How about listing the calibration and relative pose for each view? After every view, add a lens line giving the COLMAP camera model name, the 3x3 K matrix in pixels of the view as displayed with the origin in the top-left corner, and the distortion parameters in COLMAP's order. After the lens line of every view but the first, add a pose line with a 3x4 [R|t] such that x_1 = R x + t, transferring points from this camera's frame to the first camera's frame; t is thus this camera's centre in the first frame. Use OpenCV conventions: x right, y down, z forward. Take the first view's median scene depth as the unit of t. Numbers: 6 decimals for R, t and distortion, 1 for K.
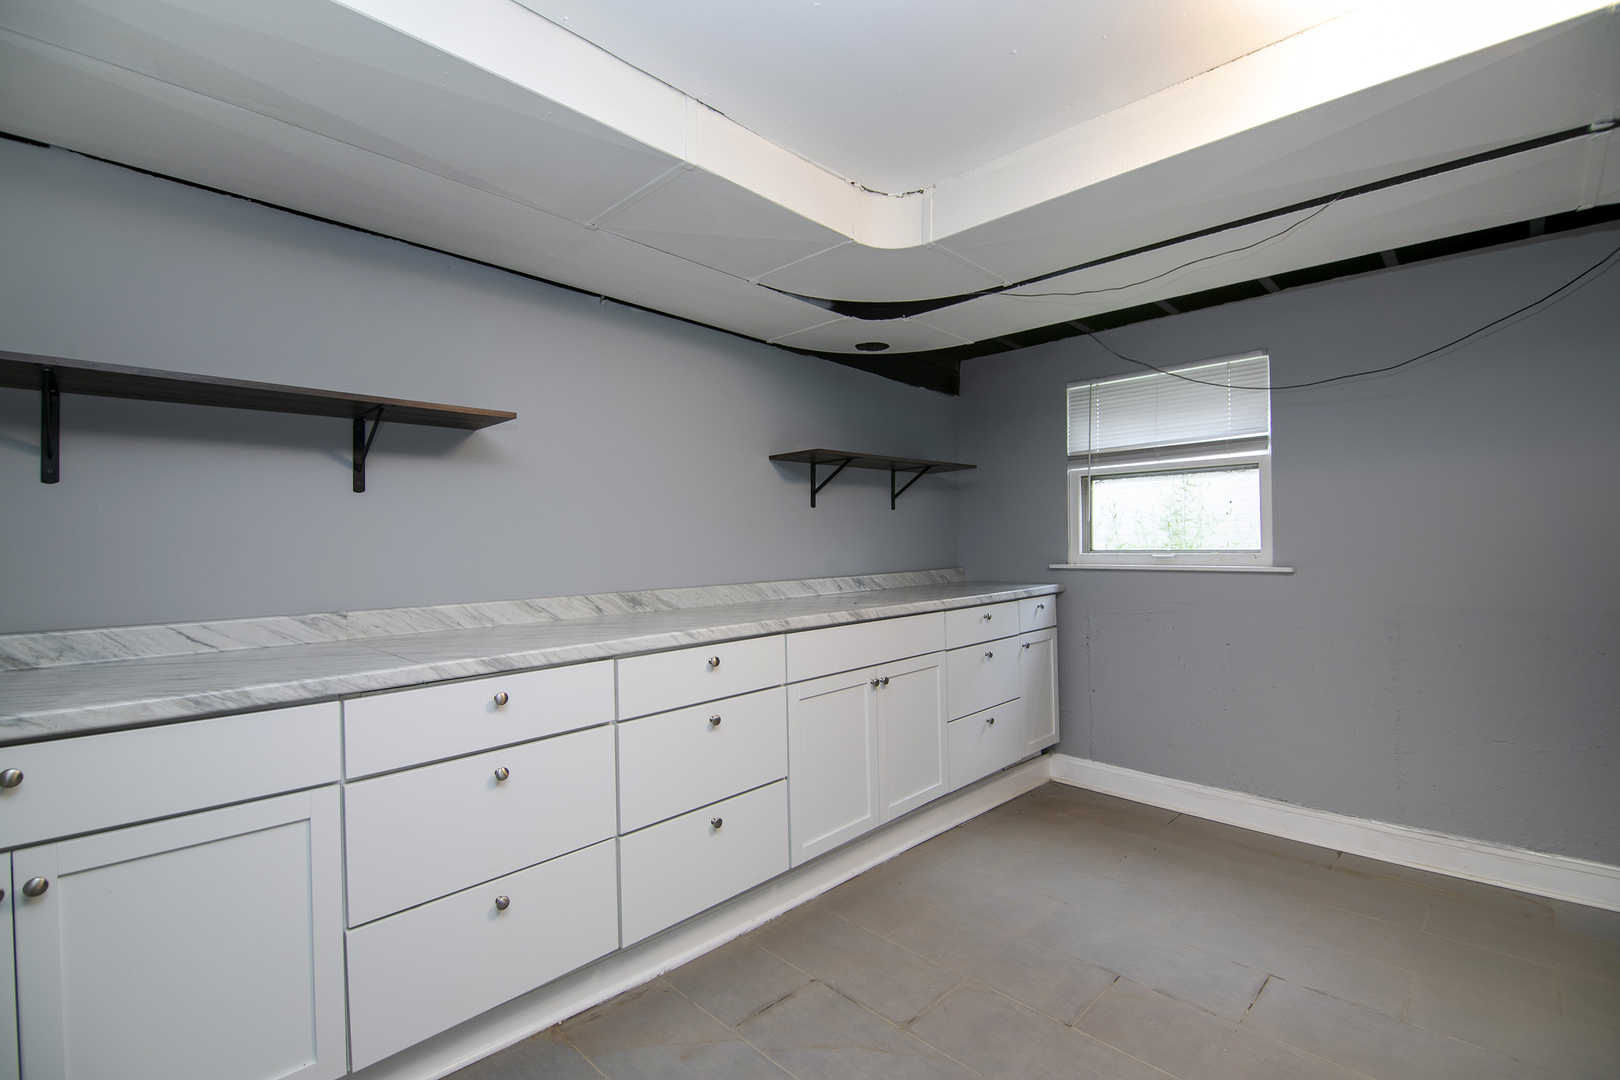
lens RADIAL K [[727.3, 0, 807.3], [0, 727.3, 543.9], [0, 0, 1]] dist [-0.010308, -0.001361]
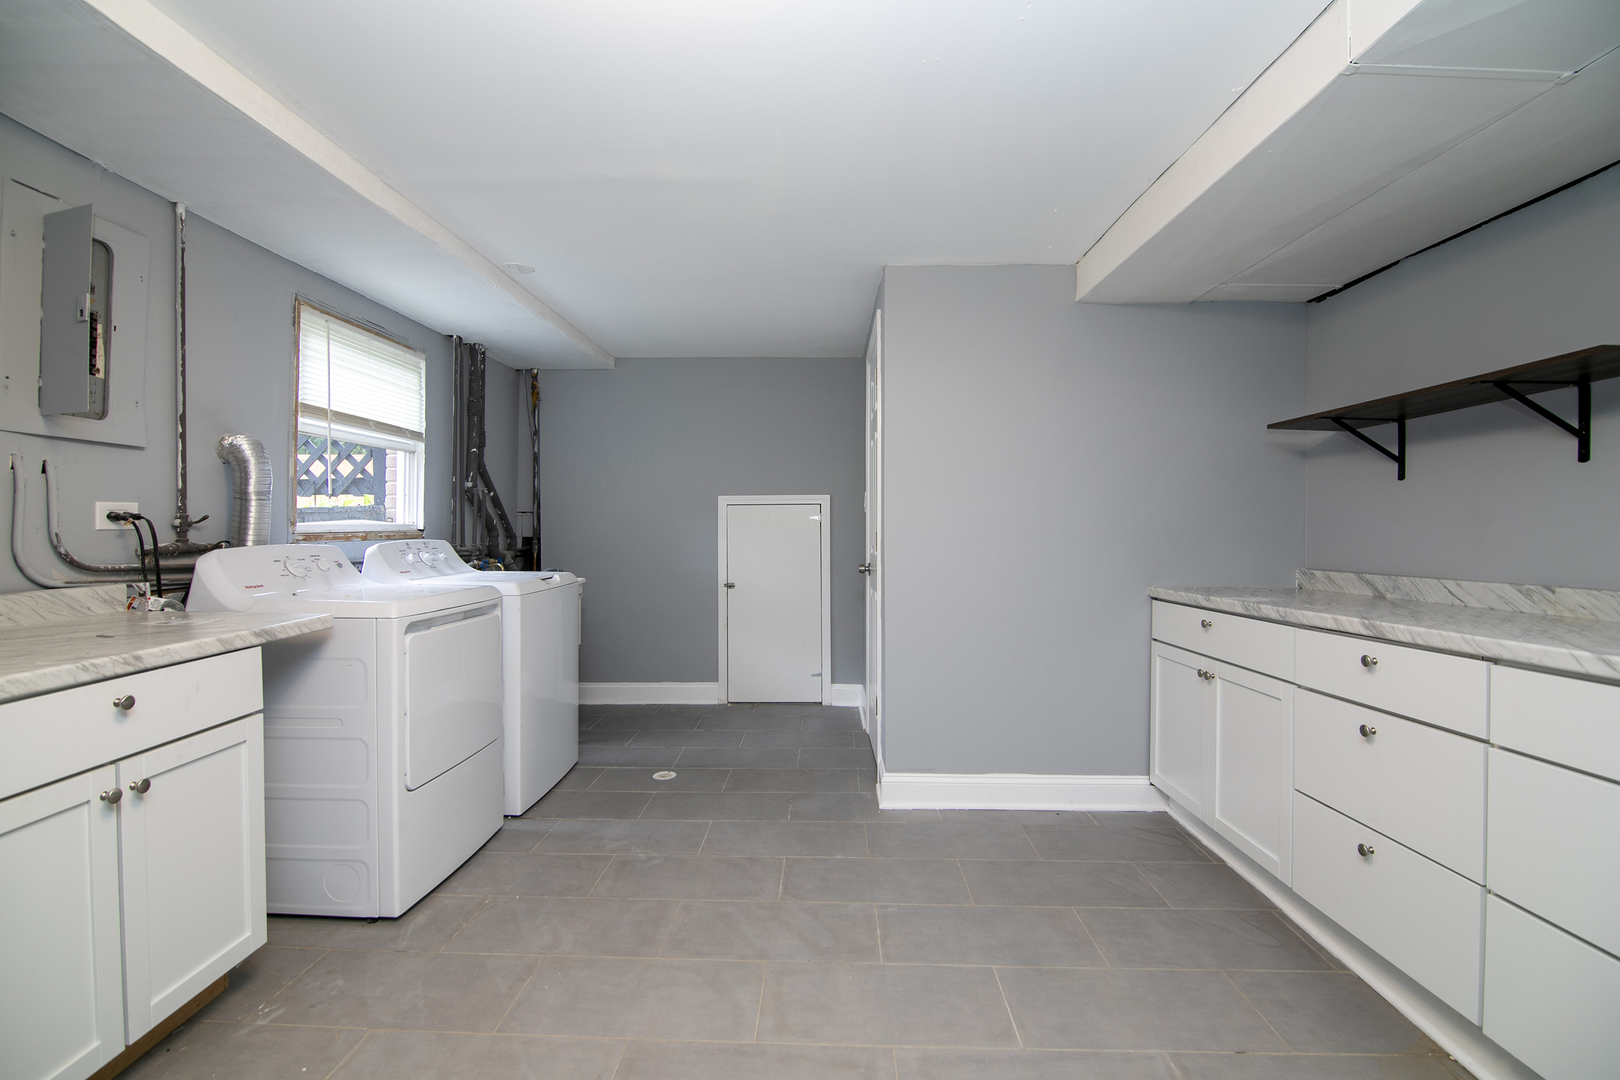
lens RADIAL K [[727.3, 0, 809.1], [0, 727.3, 538.0], [0, 0, 1]] dist [-0.010308, -0.001361]
pose [[-0.729475, 0.016978, -0.683797, 0.856235], [0.009997, 0.999850, 0.014160, 0.000324], [0.683935, 0.003493, -0.729535, 1.082577]]
